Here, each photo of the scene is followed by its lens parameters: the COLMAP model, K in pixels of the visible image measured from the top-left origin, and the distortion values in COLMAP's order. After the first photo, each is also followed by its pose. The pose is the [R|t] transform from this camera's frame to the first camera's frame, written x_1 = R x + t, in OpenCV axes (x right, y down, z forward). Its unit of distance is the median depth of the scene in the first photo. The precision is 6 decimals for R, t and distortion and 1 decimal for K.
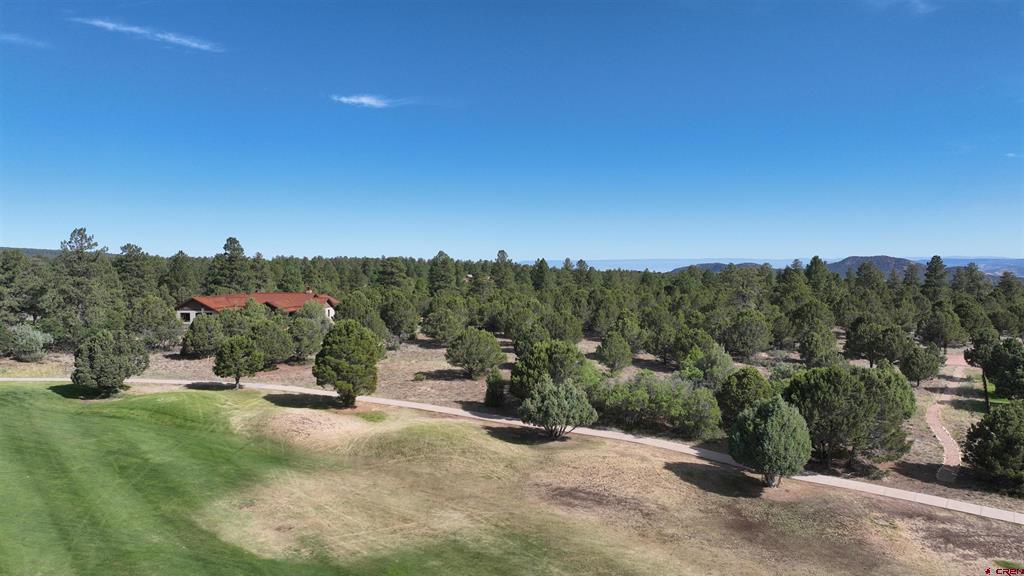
lens RADIAL K [[723.8, 0, 527.5], [0, 723.8, 286.8], [0, 0, 1]] dist [0.014717, 0.007428]
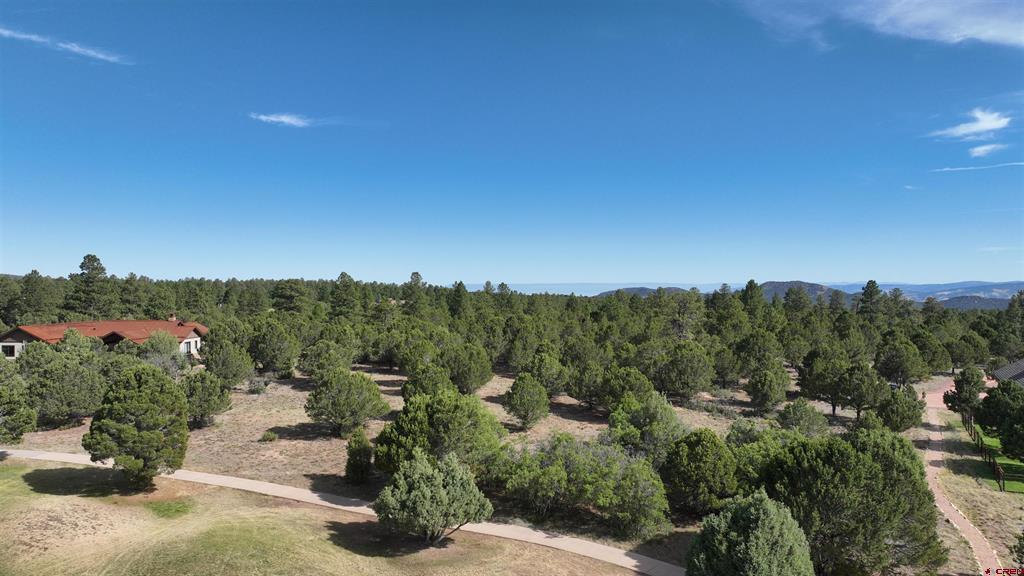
lens RADIAL K [[707.6, 0, 510.6], [0, 707.6, 255.3], [0, 0, 1]] dist [-0.006047, 0.001411]
pose [[0.997285, 0.007114, 0.073293, 0.036215], [-0.001447, 0.997023, -0.077085, -0.005406], [-0.073623, 0.076770, 0.994327, 0.180797]]
